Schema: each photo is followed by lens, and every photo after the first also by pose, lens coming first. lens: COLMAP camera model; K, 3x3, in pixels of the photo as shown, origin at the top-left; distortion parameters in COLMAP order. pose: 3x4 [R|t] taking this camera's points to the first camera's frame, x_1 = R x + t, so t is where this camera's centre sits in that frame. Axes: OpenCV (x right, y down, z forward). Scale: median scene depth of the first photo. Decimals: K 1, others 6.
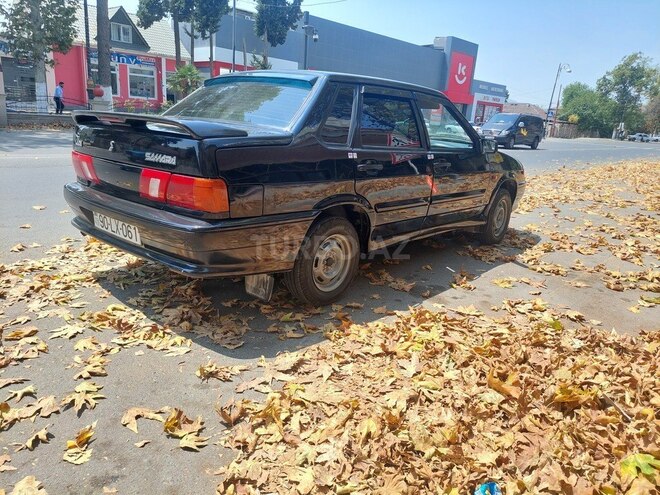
lens RADIAL K [[490.2, 0, 330.0], [0, 490.2, 247.5], [0, 0, 1]] dist [0.058314, -0.052097]
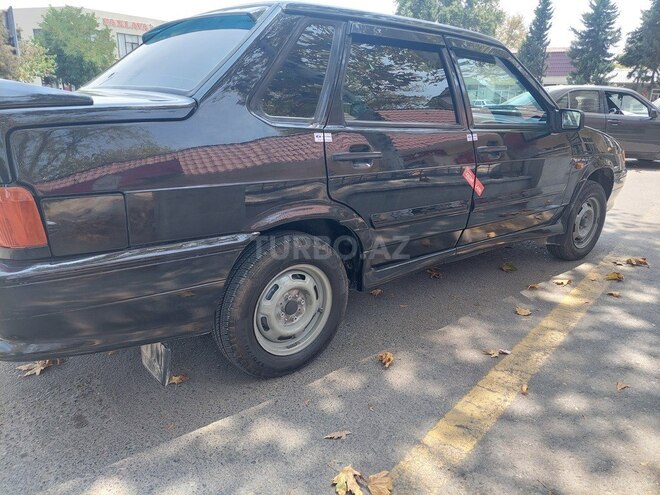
lens RADIAL K [[501.8, 0, 331.0], [0, 501.8, 261.9], [0, 0, 1]] dist [0.014167, -0.000167]
pose [[0.989581, 0.013168, -0.143374, 0.135466], [-0.005685, 0.998606, 0.052481, -0.063084], [0.143866, -0.051119, 0.988276, 0.361368]]
